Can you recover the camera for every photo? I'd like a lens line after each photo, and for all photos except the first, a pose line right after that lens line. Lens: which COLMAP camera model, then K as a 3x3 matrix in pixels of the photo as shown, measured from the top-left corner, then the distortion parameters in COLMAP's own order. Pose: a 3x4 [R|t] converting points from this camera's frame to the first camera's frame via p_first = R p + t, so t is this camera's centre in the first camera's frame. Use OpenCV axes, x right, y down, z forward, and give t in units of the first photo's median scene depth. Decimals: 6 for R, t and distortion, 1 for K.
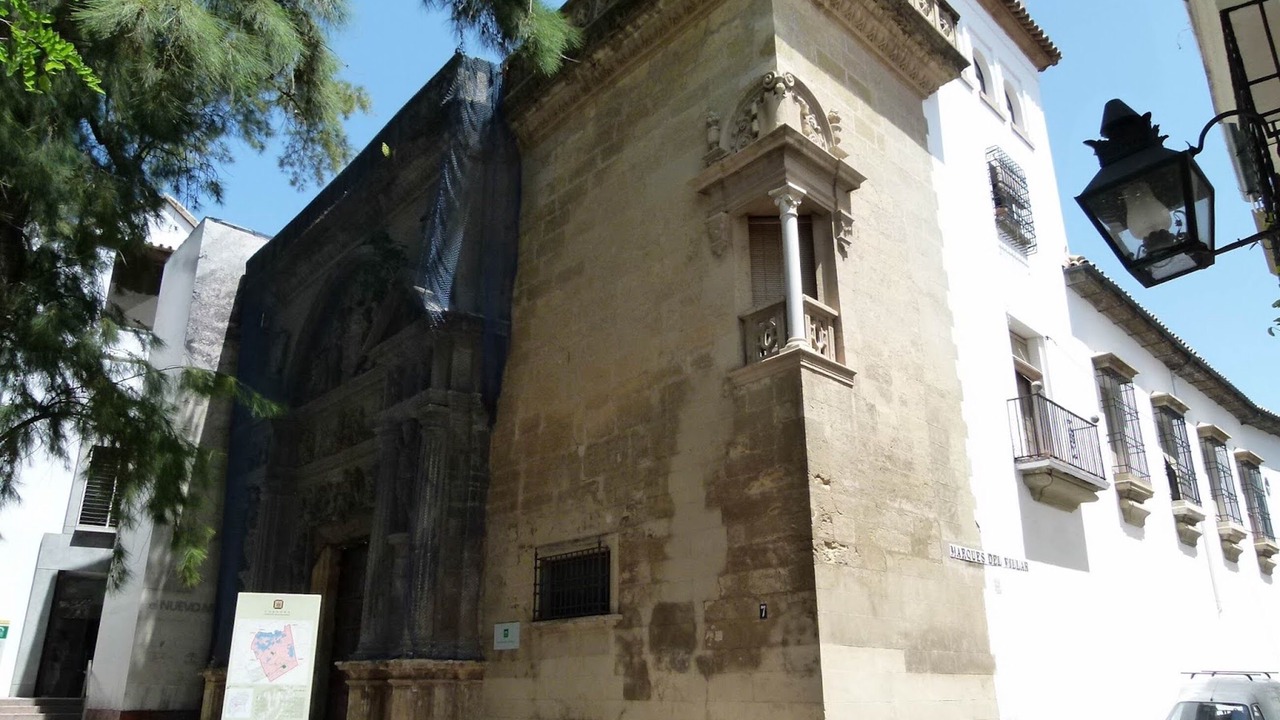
lens RADIAL K [[927.9, 0, 640.0], [0, 927.9, 360.0], [0, 0, 1]] dist [0.000601, 0.001905]
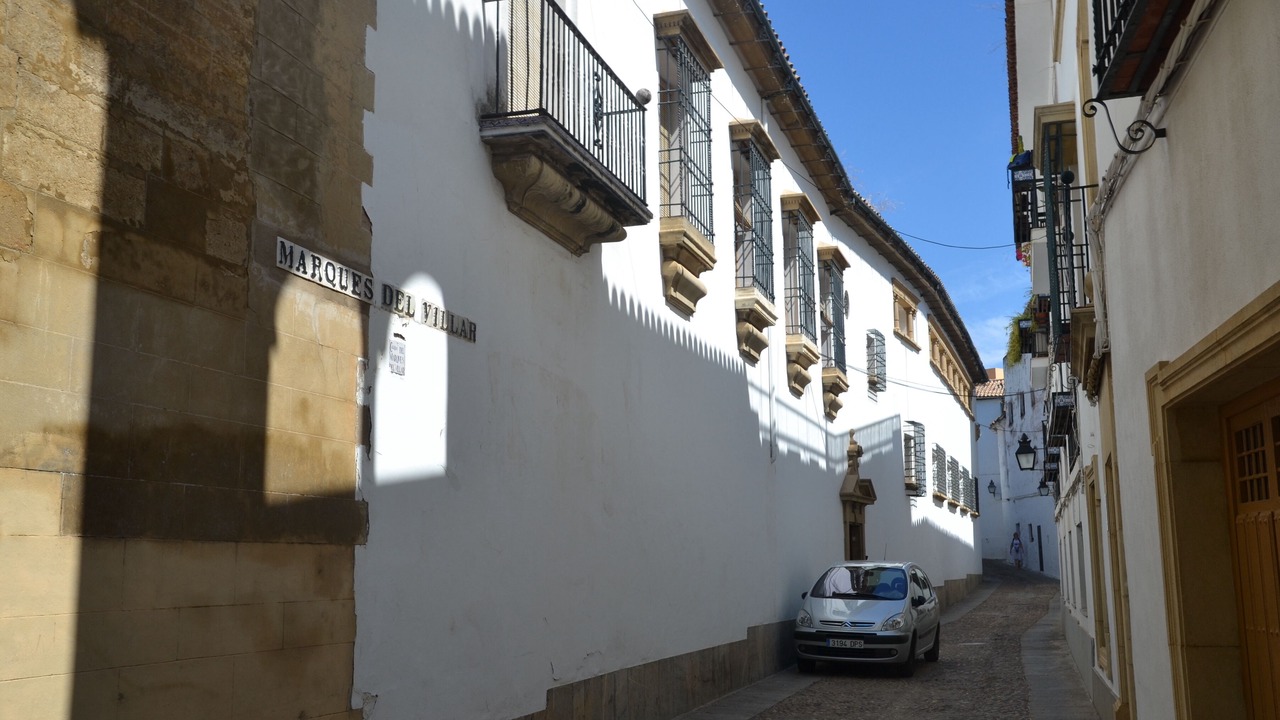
lens RADIAL K [[1246.7, 0, 640.0], [0, 1246.7, 360.0], [0, 0, 1]] dist [-0.007938, -0.002423]
pose [[0.897044, 0.064310, 0.437238, 0.178944], [-0.138209, 0.980554, 0.139329, 0.113631], [-0.419775, -0.185414, 0.888488, 0.324617]]
